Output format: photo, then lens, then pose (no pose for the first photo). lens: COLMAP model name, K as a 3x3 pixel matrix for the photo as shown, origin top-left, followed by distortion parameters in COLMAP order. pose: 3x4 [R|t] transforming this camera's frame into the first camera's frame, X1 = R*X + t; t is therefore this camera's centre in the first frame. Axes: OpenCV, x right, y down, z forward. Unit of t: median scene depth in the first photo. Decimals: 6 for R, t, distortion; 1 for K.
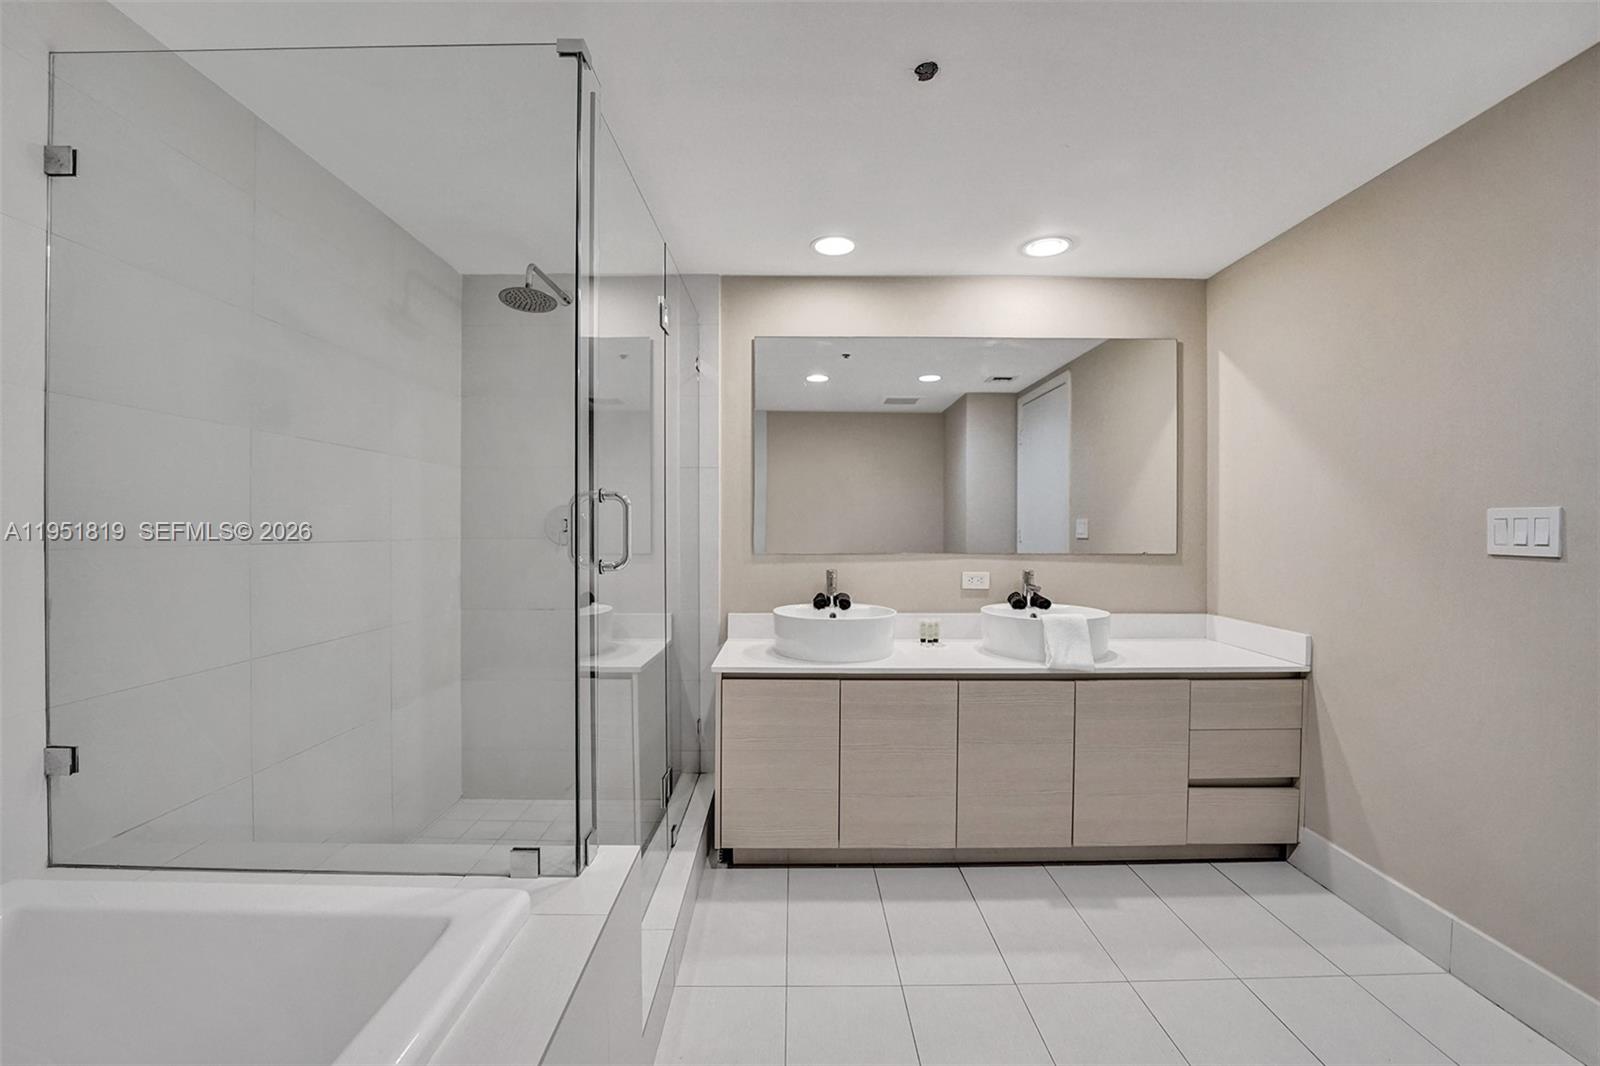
lens RADIAL K [[653.4, 0, 802.1], [0, 653.4, 535.3], [0, 0, 1]] dist [-0.015351, 0.002435]
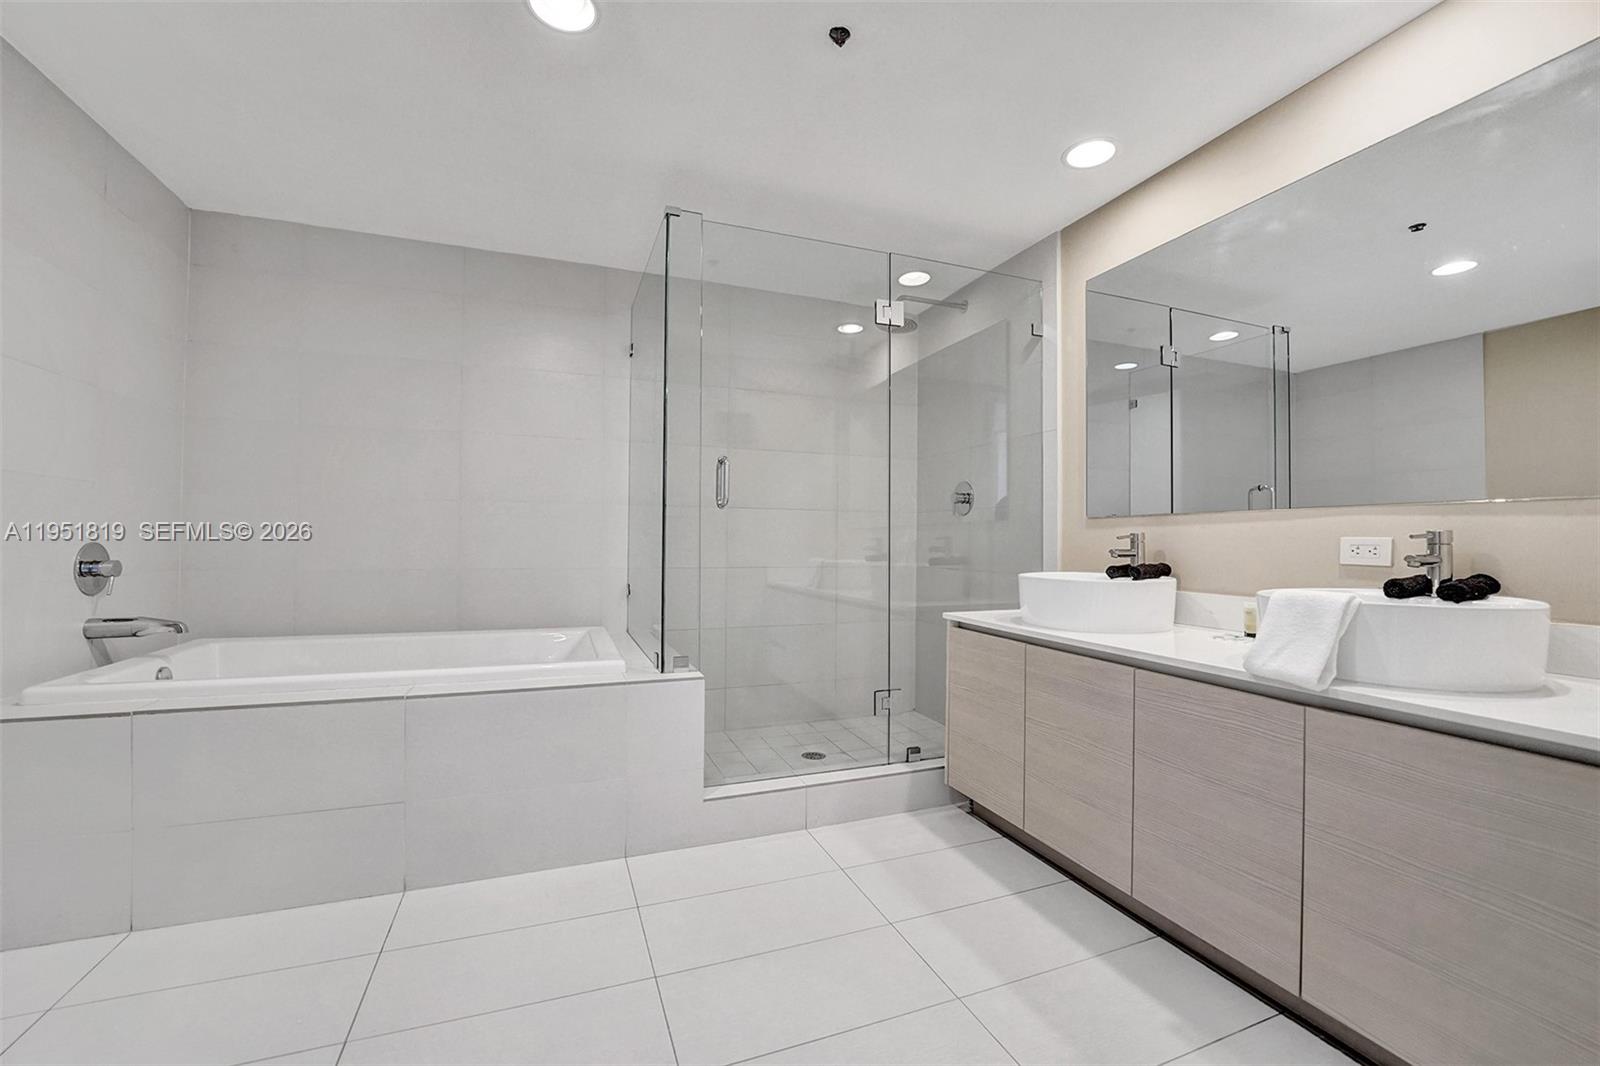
lens RADIAL K [[653.4, 0, 809.3], [0, 653.4, 531.4], [0, 0, 1]] dist [-0.015351, 0.002435]
pose [[0.374340, -0.008632, -0.927251, 0.780983], [-0.013433, 0.999801, -0.014731, 0.082976], [0.927194, 0.017970, 0.374150, 0.379271]]
